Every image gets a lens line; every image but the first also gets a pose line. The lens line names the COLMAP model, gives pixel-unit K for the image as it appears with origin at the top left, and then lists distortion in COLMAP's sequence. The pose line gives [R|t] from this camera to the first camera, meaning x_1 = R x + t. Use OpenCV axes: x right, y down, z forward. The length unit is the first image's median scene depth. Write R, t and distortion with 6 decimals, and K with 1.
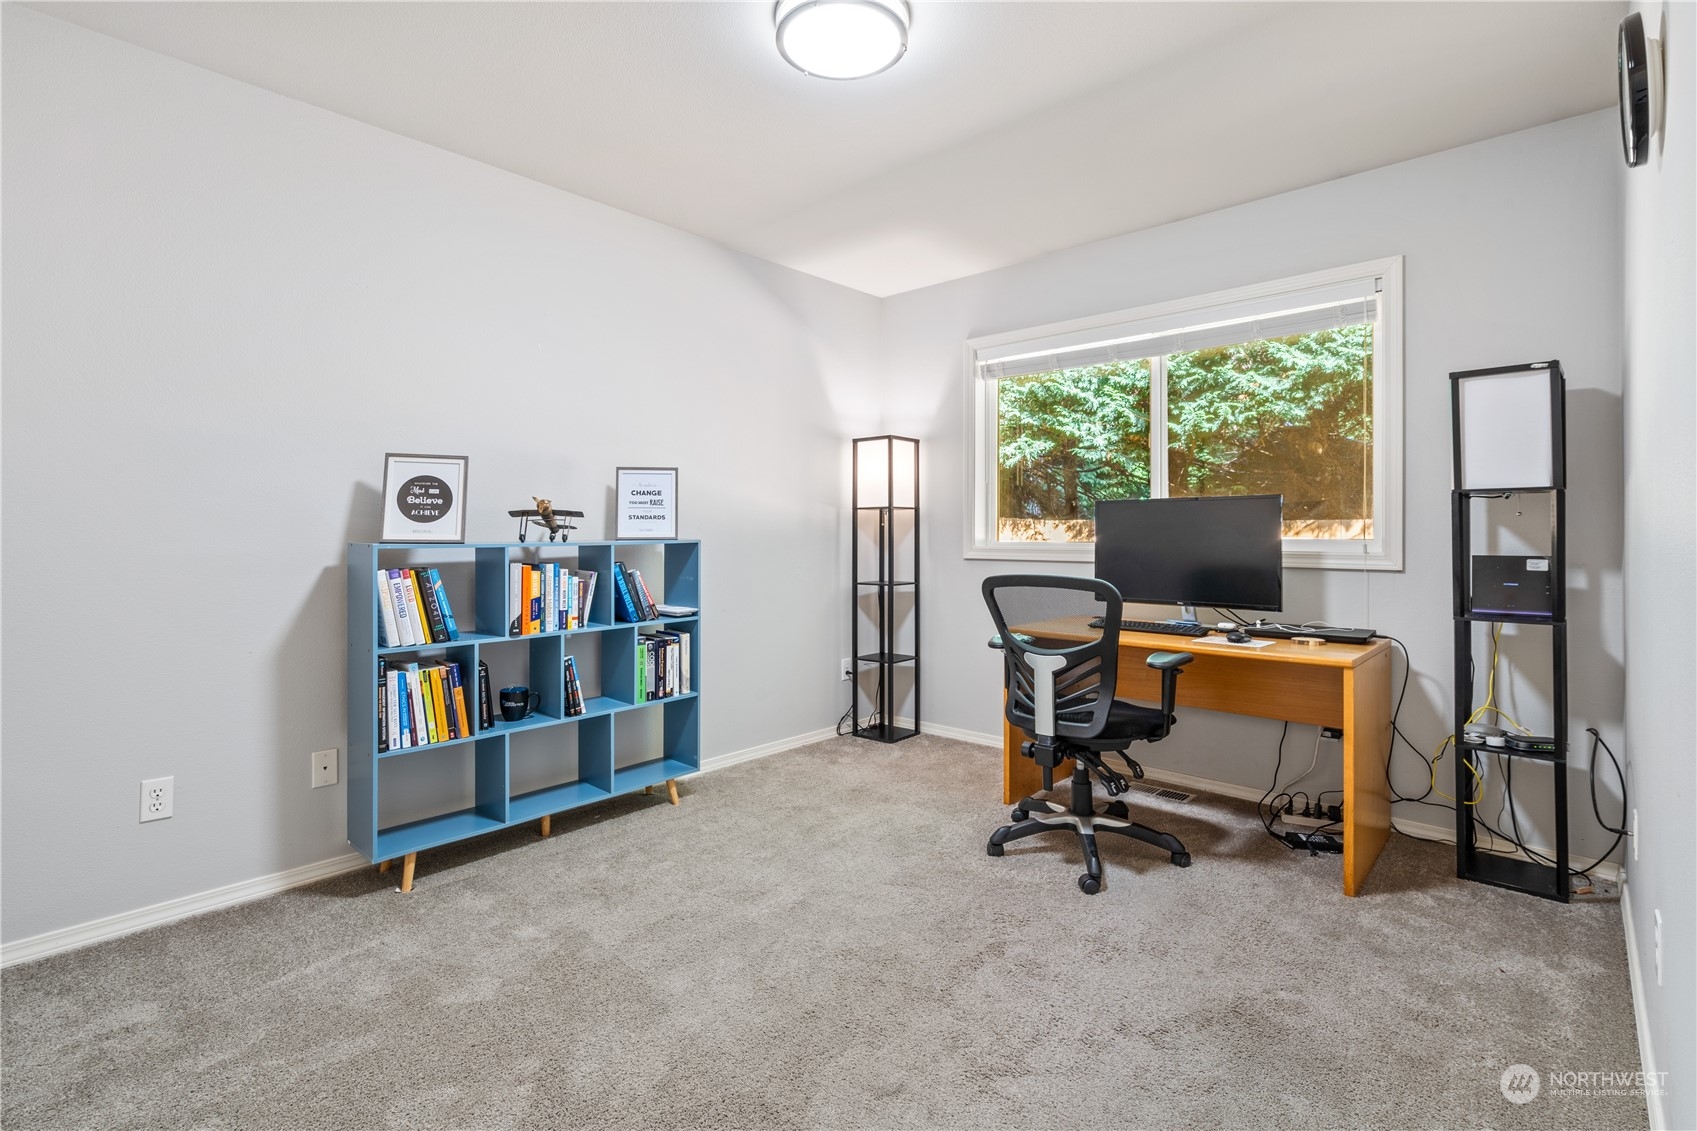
lens RADIAL K [[800.8, 0, 841.9], [0, 800.8, 518.9], [0, 0, 1]] dist [-0.002416, 0.000915]
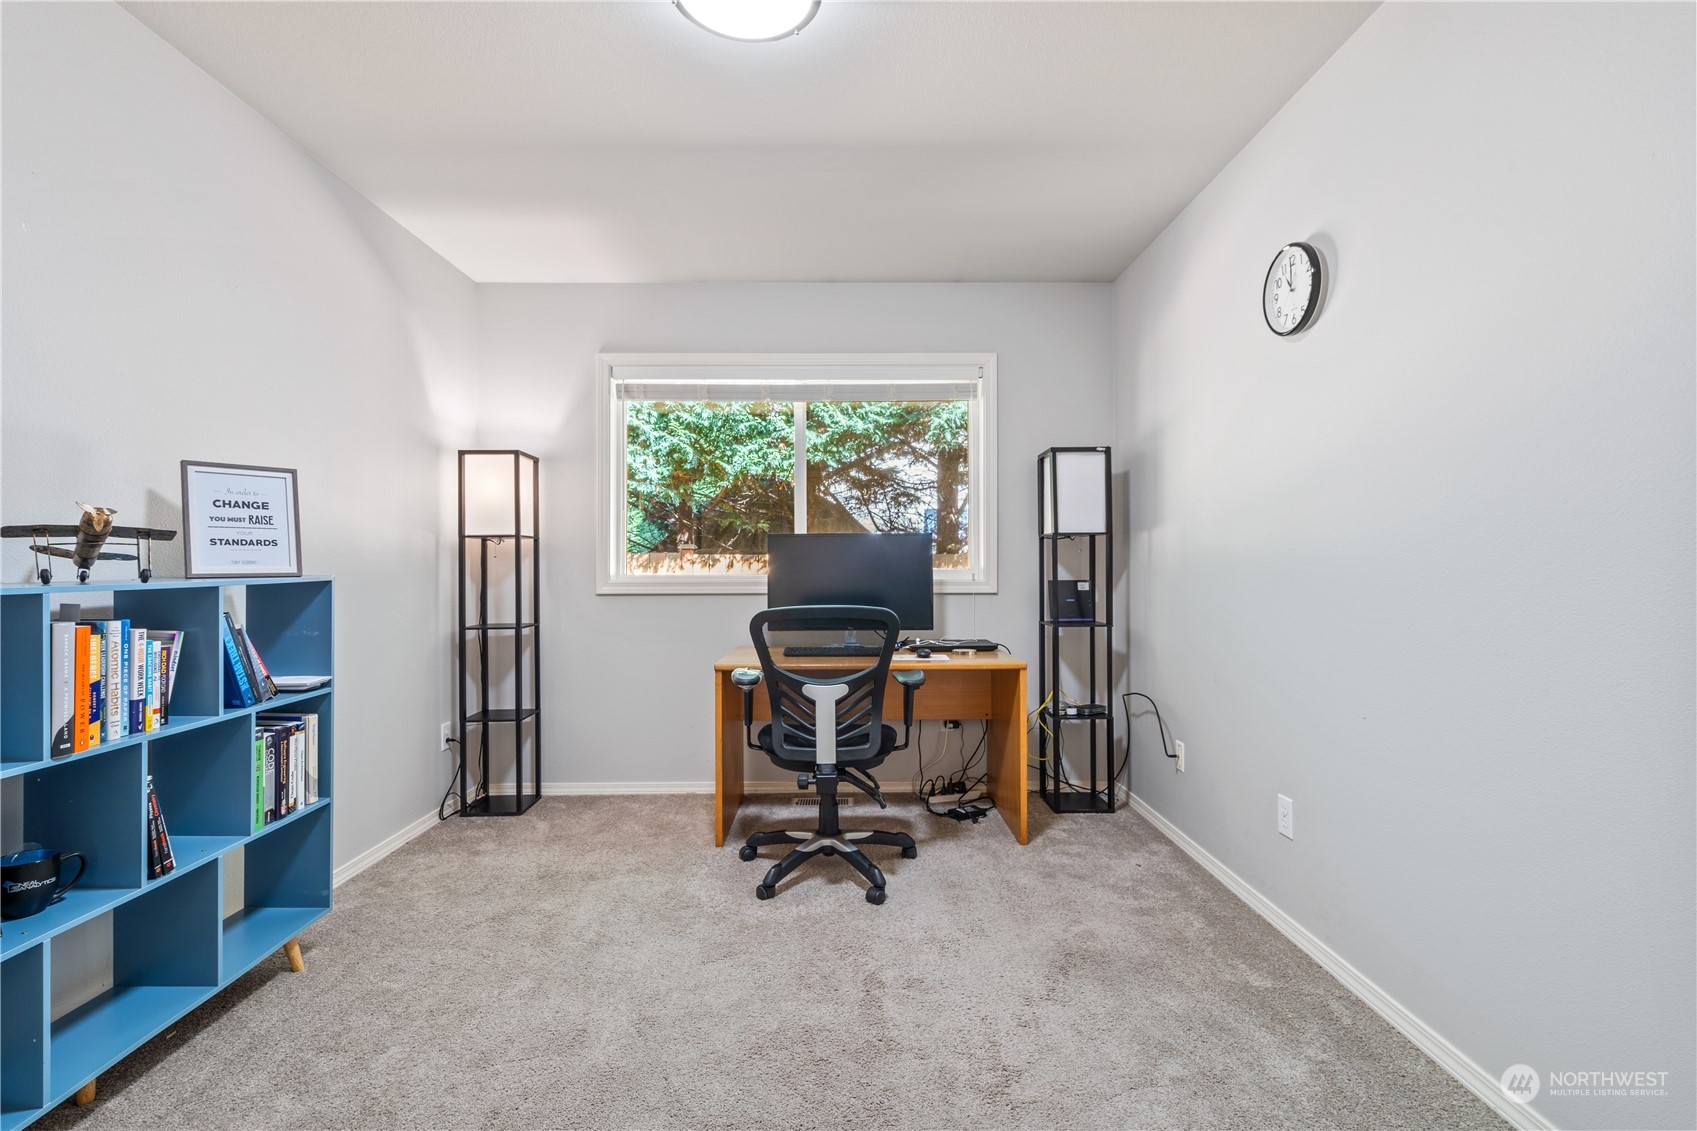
lens RADIAL K [[787.5, 0, 843.8], [0, 787.5, 556.5], [0, 0, 1]] dist [-0.003325, 0.000925]
pose [[0.722293, 0.005228, 0.691568, -0.360200], [-0.008651, 0.999961, 0.001476, 0.004441], [-0.691533, -0.007049, 0.722310, 0.224900]]
